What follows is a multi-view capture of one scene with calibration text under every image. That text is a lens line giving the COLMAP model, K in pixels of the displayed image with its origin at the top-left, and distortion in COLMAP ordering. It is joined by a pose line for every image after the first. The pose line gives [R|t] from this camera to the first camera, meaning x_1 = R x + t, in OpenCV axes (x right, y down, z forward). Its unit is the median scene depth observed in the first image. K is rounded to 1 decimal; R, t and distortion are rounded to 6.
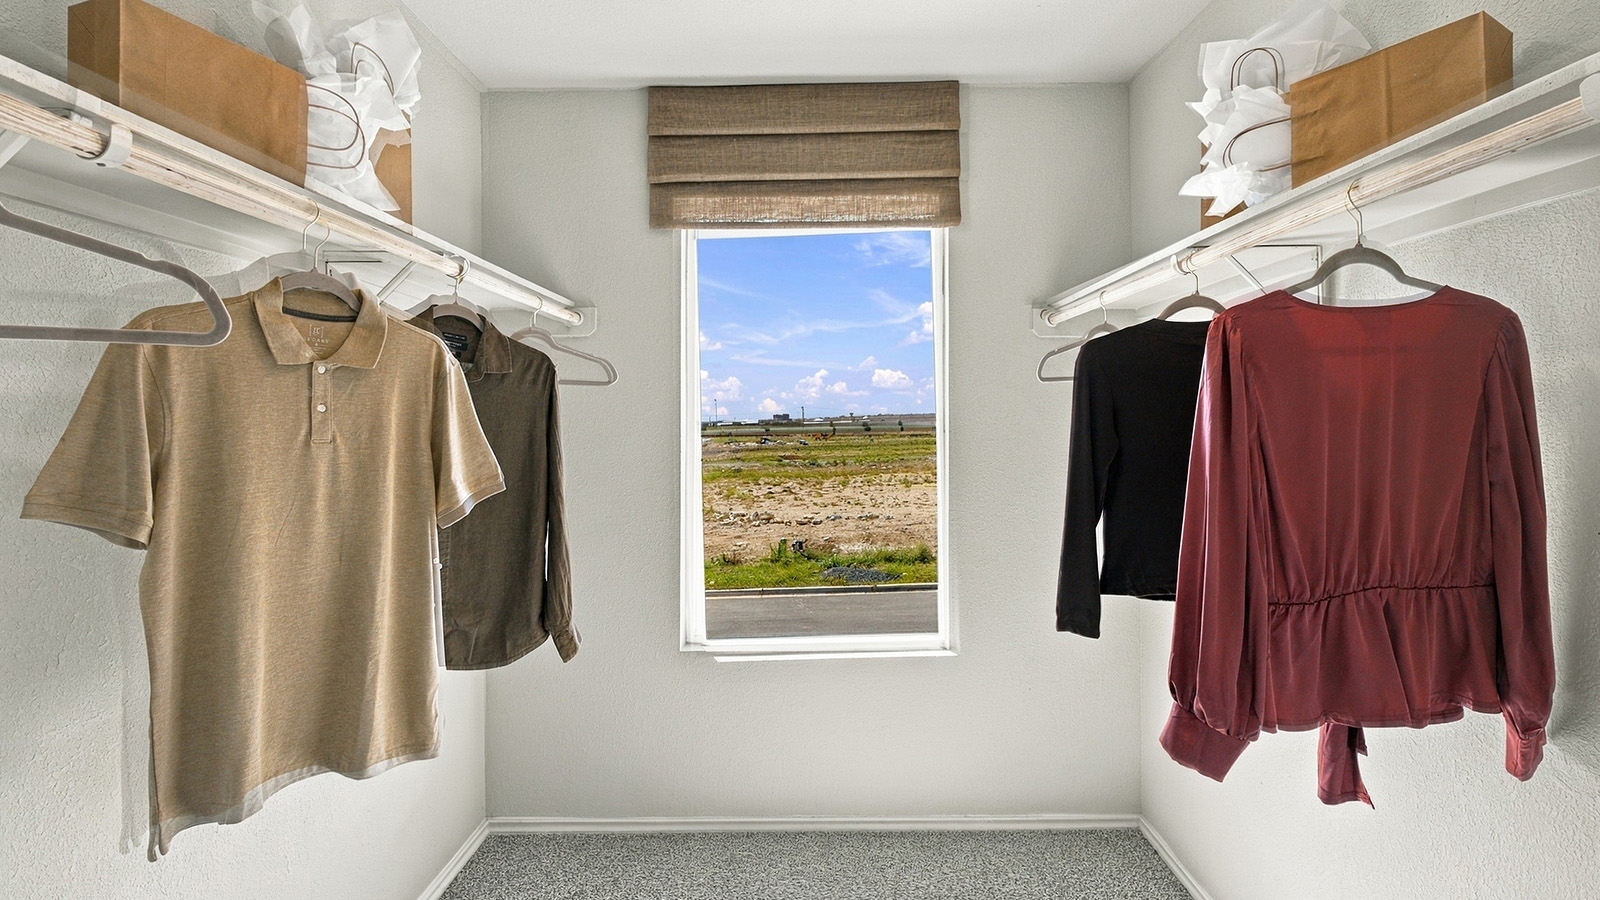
lens RADIAL K [[737.8, 0, 797.2], [0, 737.8, 400.5], [0, 0, 1]] dist [0.000734, -0.000435]
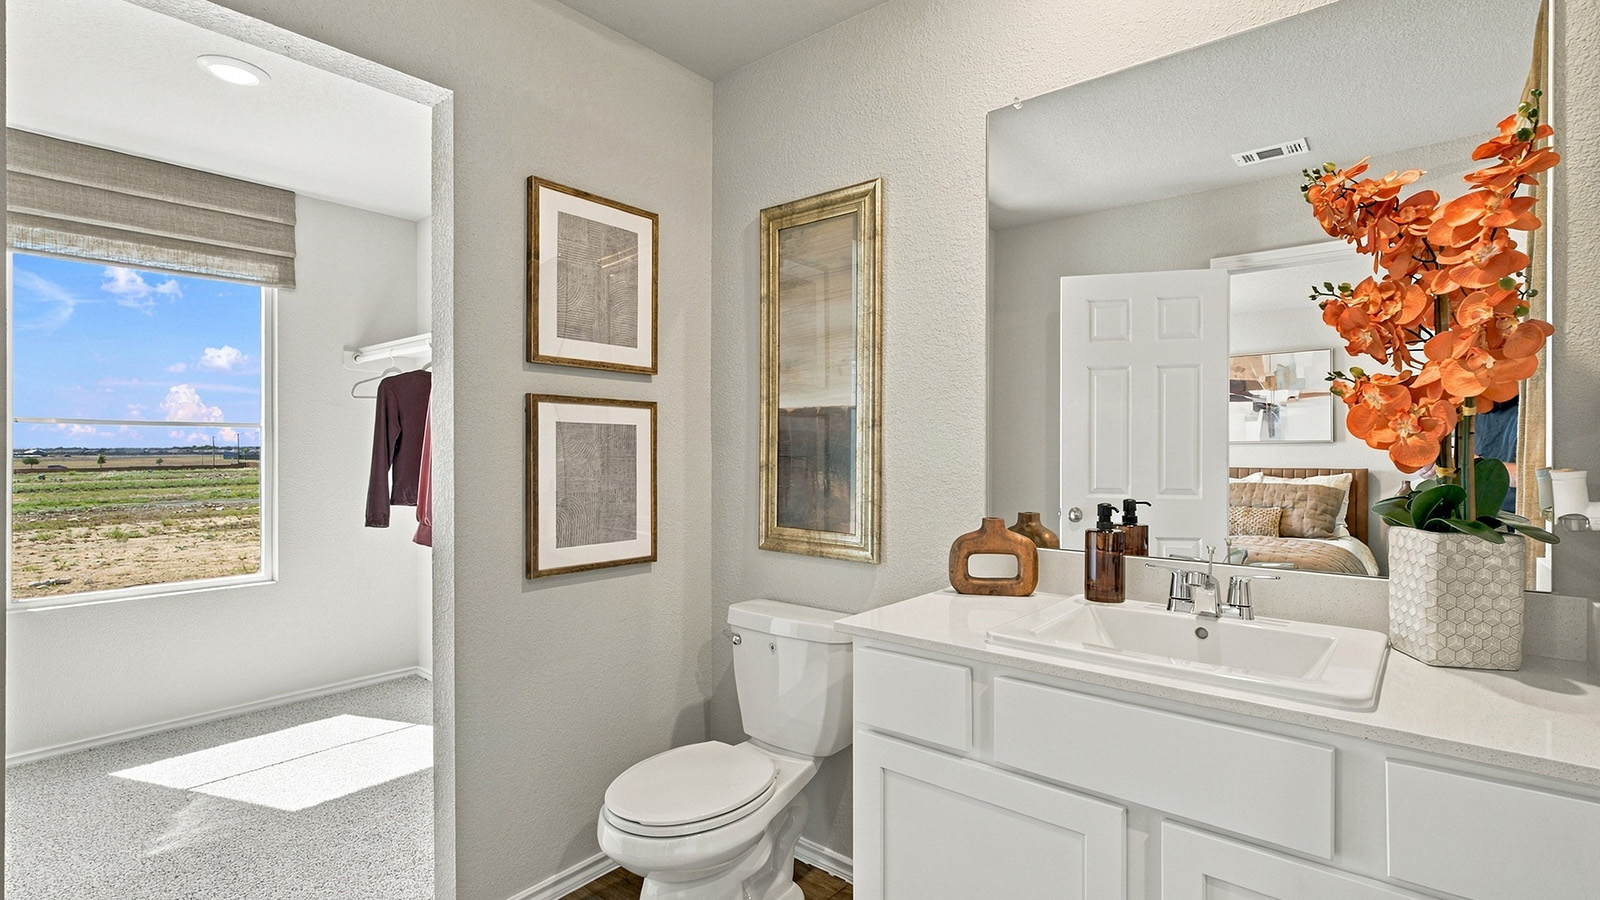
lens RADIAL K [[715.0, 0, 800.0], [0, 715.0, 450.0], [0, 0, 1]] dist [0.000482, -0.000083]
pose [[0.613795, 0.012706, 0.789364, -0.292743], [-0.025930, 0.999655, 0.004071, 0.052571], [-0.789040, -0.022967, 0.613913, -0.710144]]
